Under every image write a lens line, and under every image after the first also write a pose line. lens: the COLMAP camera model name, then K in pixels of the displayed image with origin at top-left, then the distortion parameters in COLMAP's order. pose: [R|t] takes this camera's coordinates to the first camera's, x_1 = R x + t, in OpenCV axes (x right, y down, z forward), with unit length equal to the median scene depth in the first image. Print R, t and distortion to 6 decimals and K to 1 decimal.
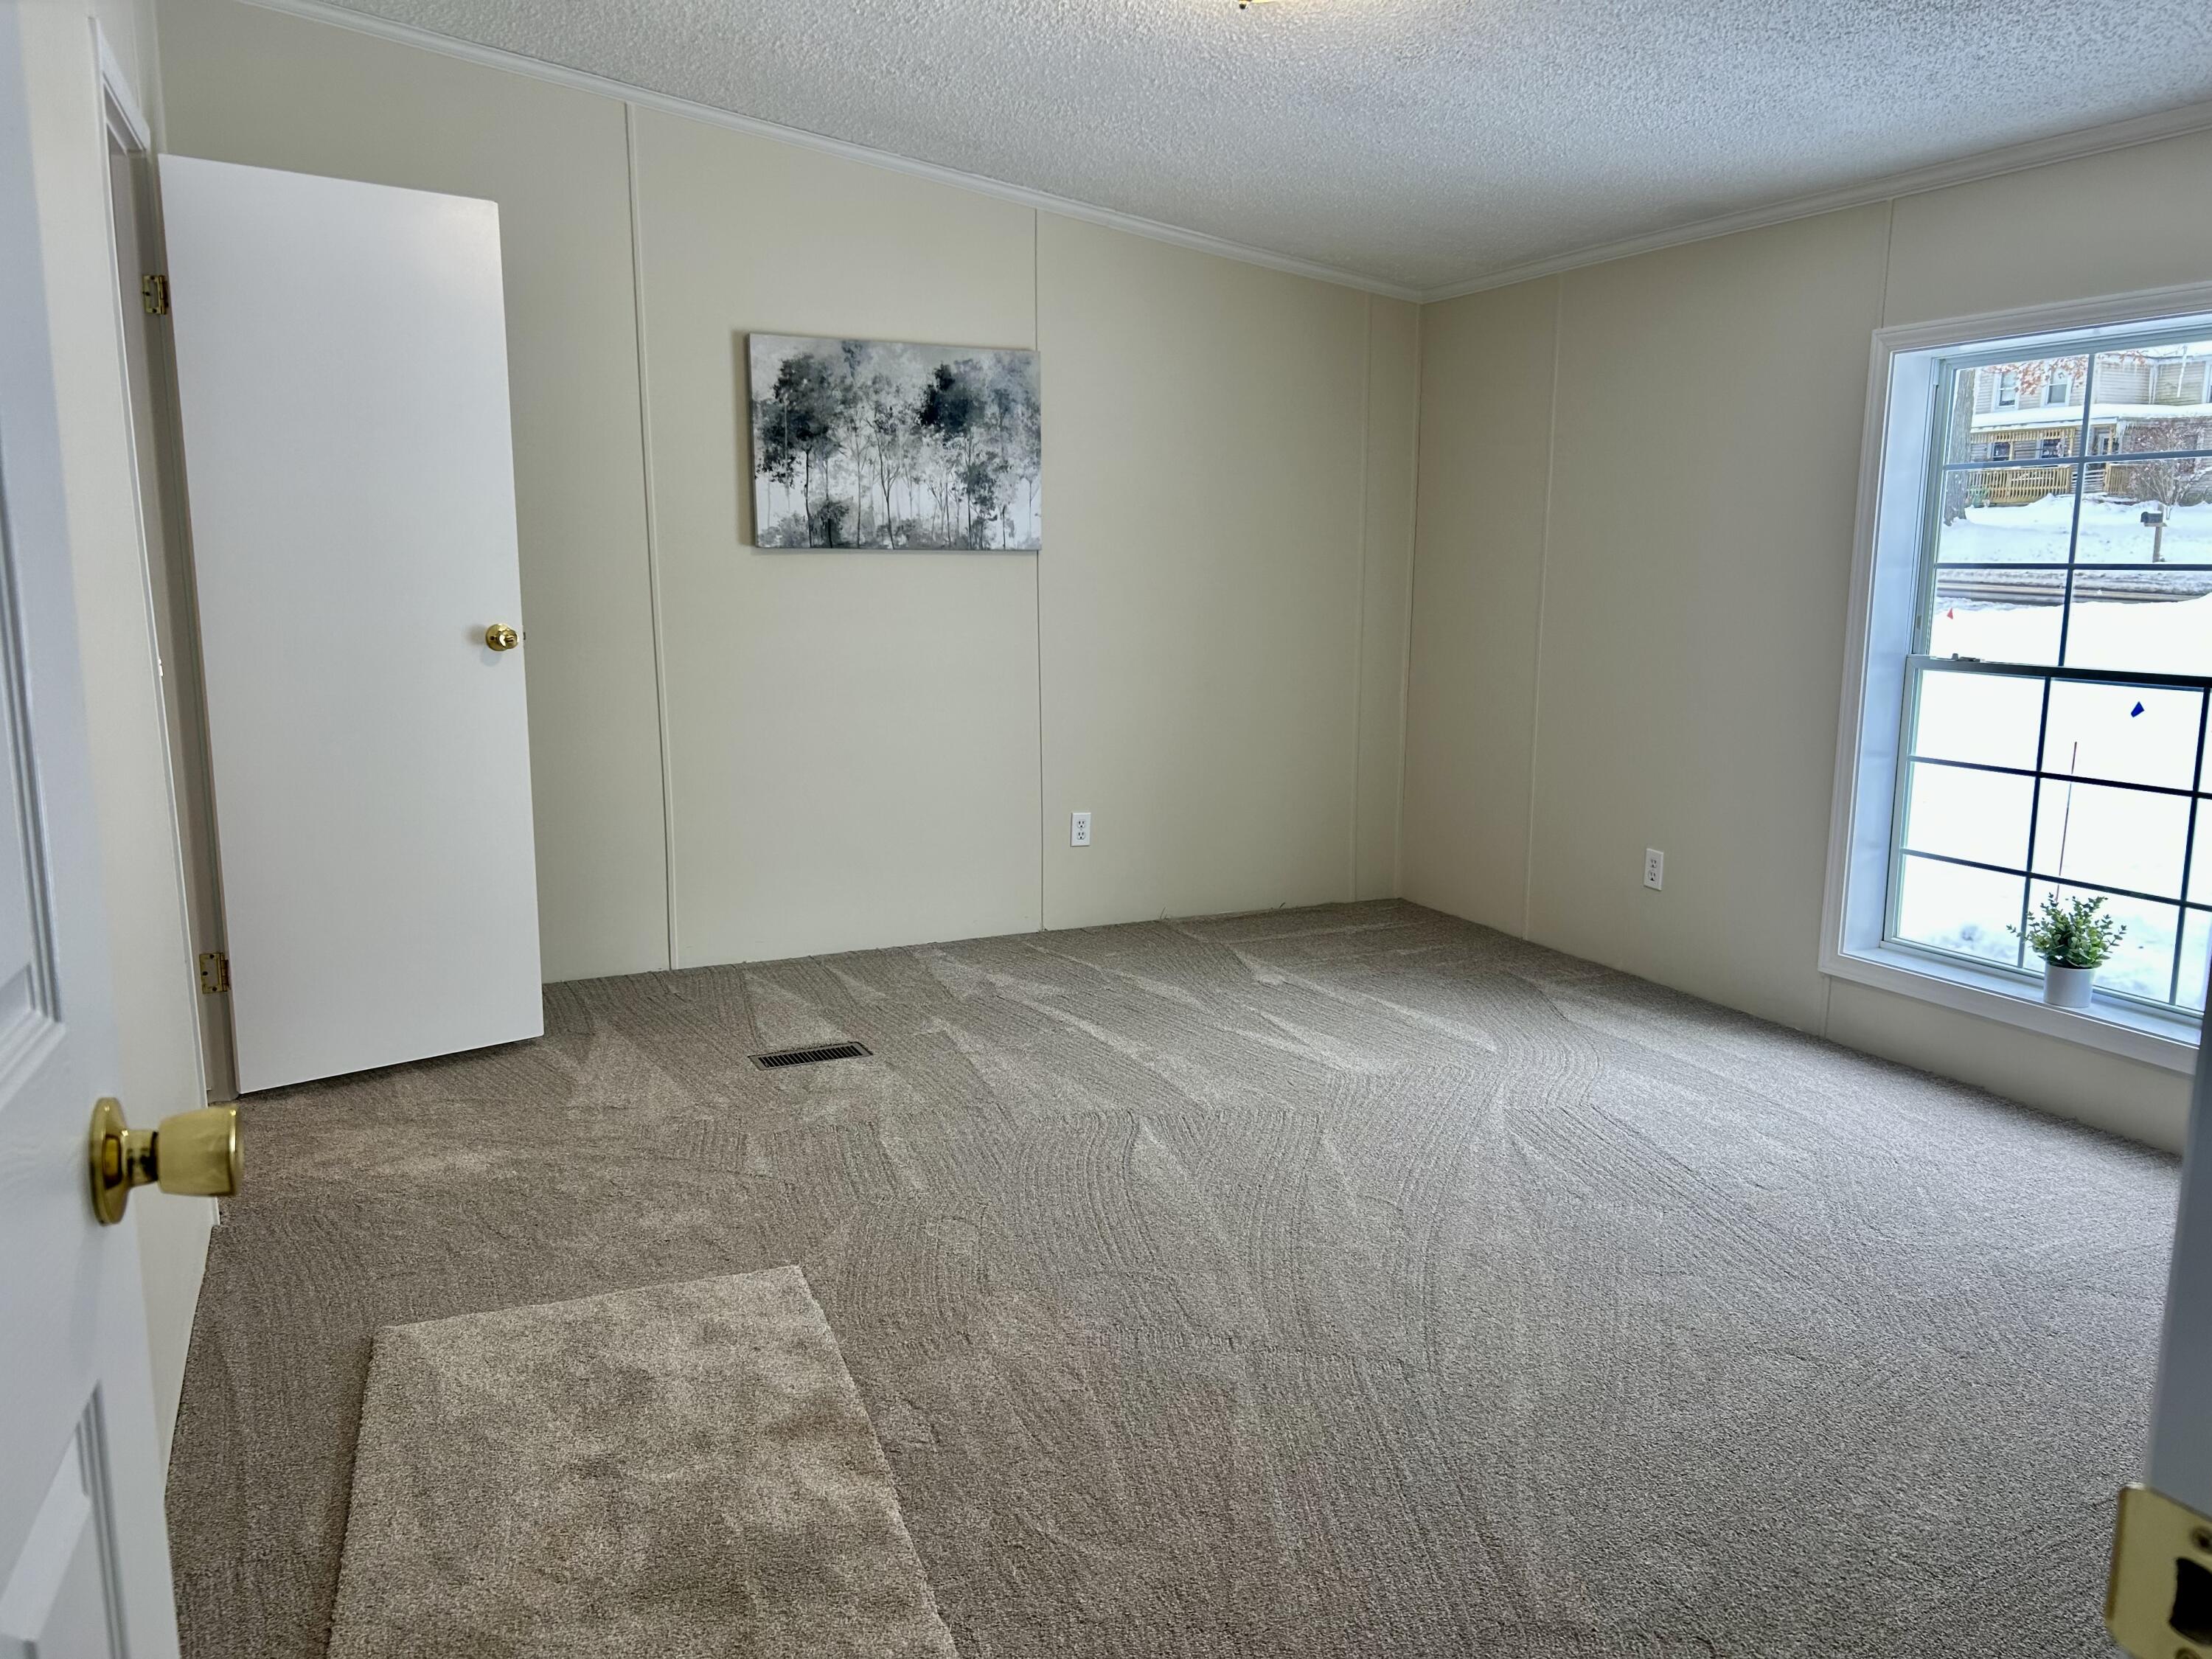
lens RADIAL K [[1672.1, 0, 1106.0], [0, 1672.1, 829.5], [0, 0, 1]] dist [0.068211, -0.067233]
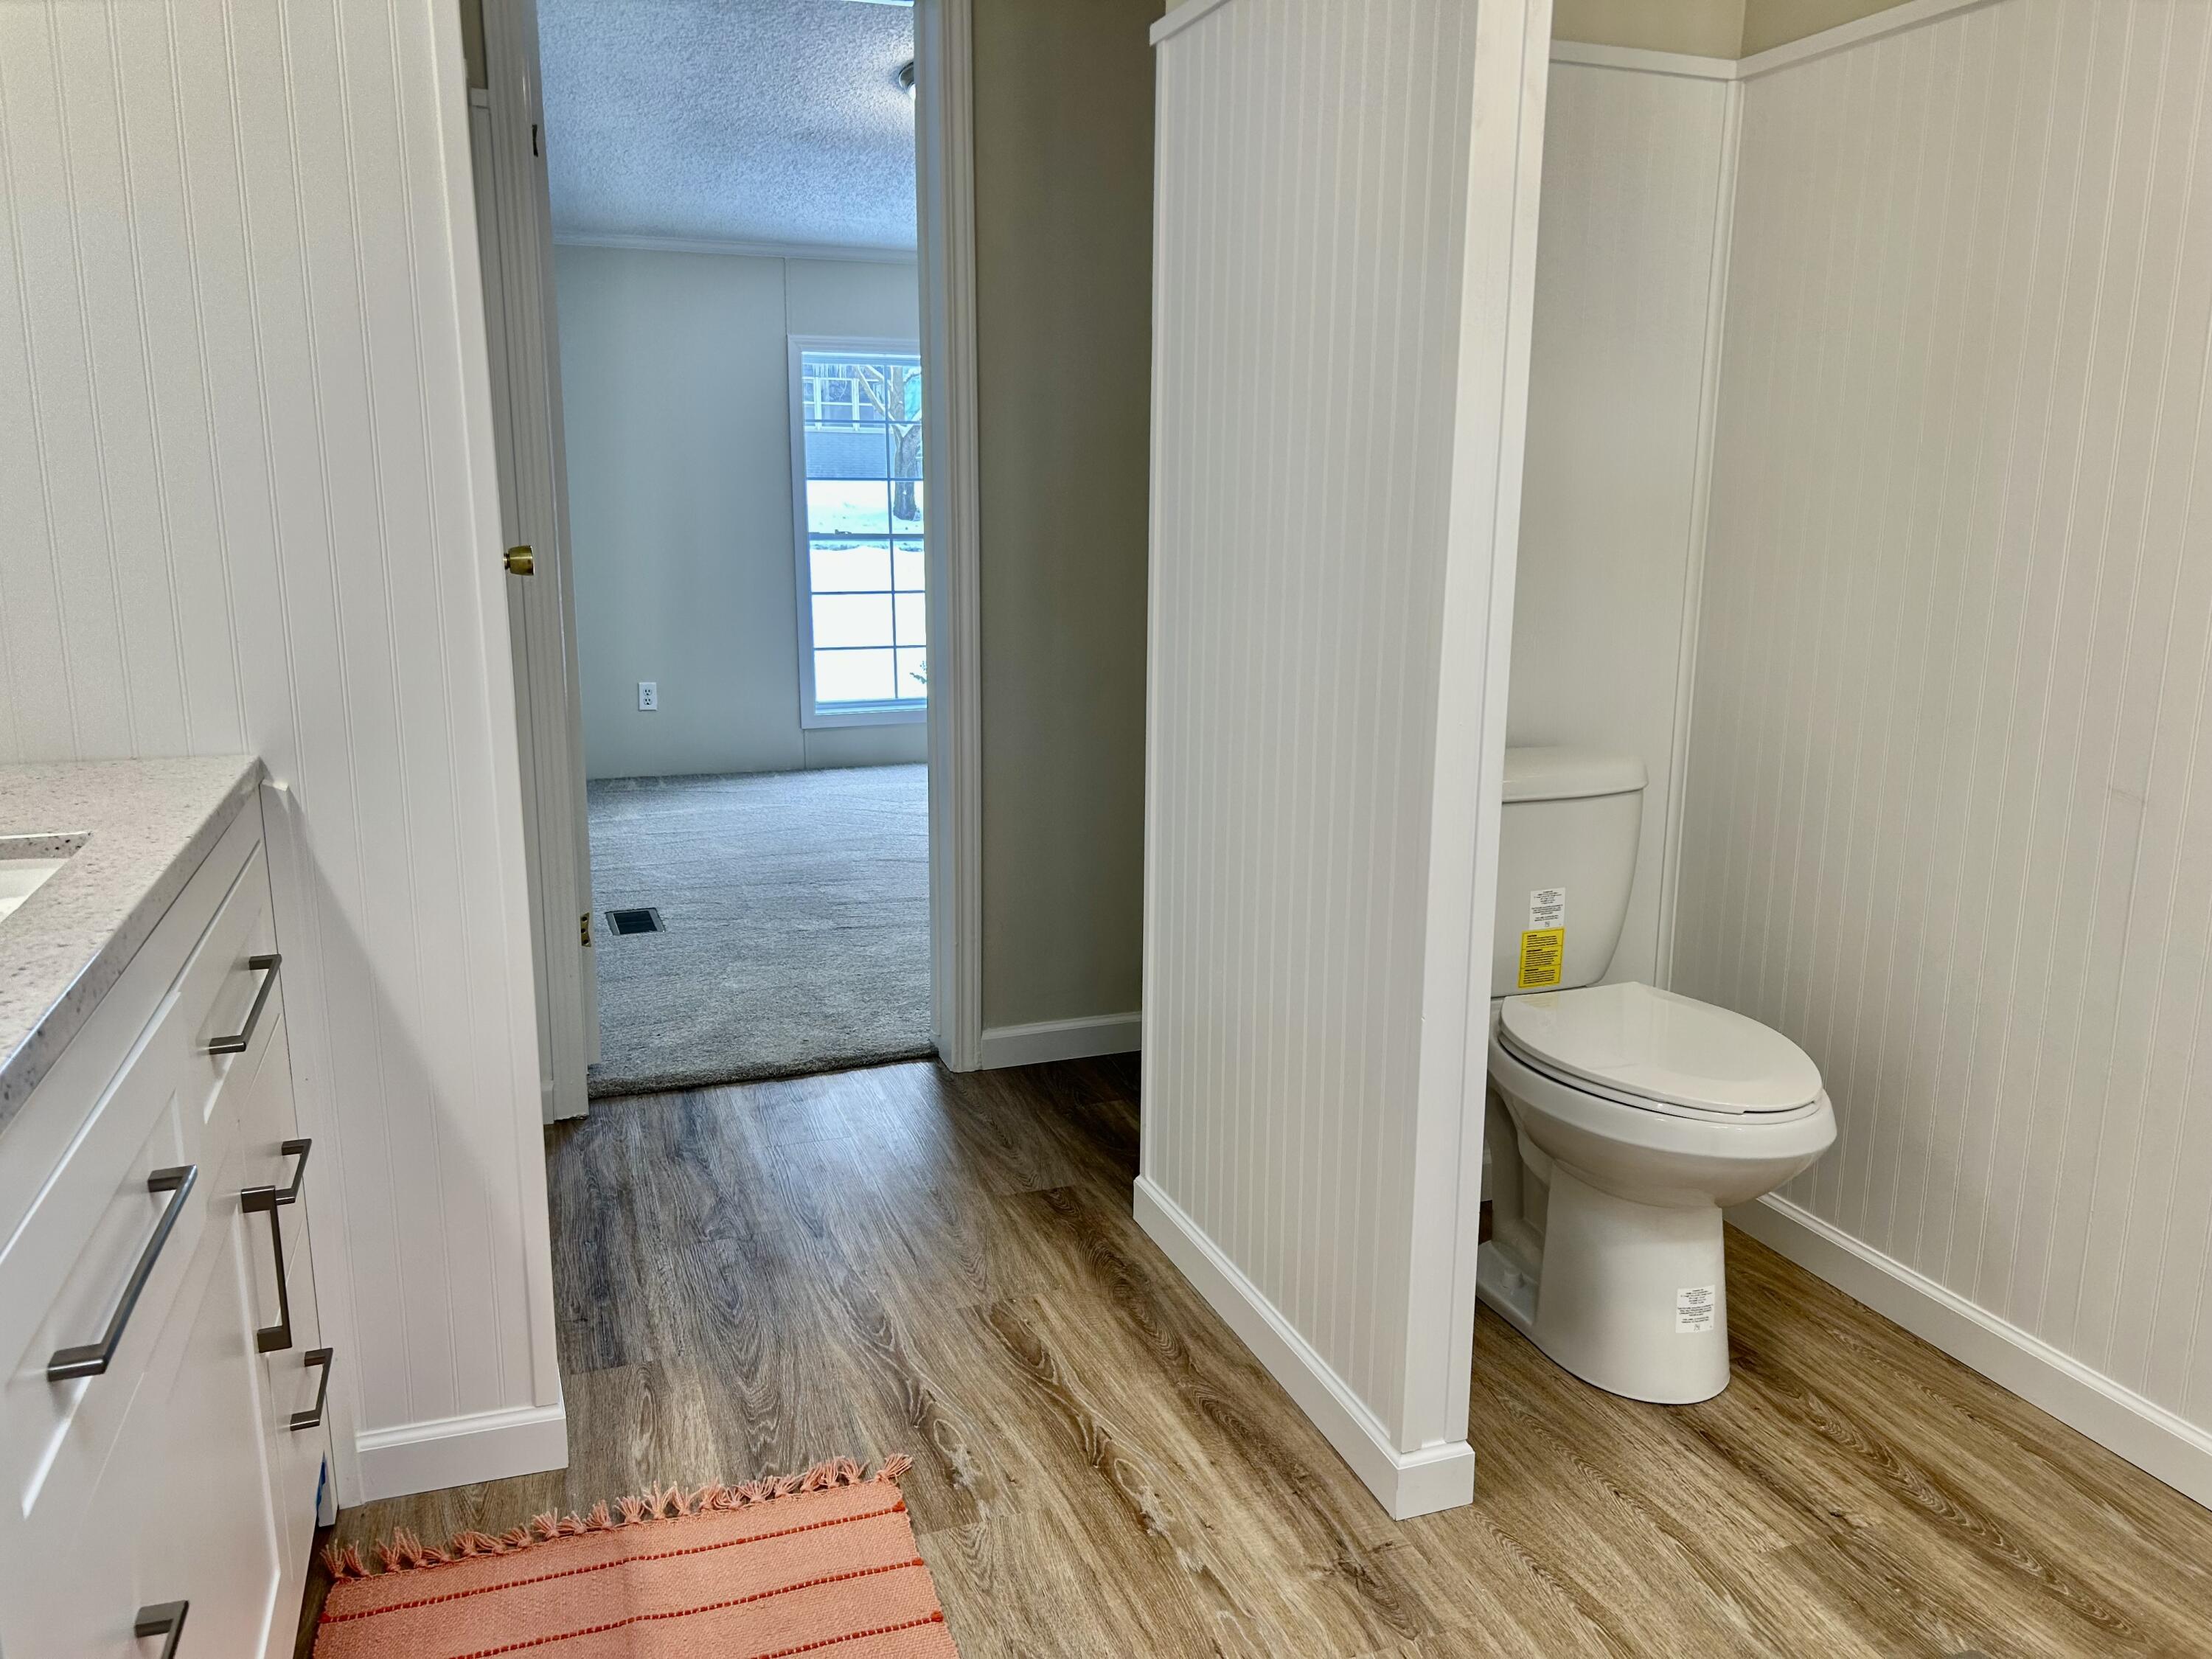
lens RADIAL K [[1672.1, 0, 1106.0], [0, 1672.1, 829.5], [0, 0, 1]] dist [0.068211, -0.067233]
pose [[0.069214, -0.204988, 0.976314, -1.262241], [0.162068, 0.967971, 0.191746, -0.091836], [-0.984349, 0.144958, 0.100219, 0.599940]]
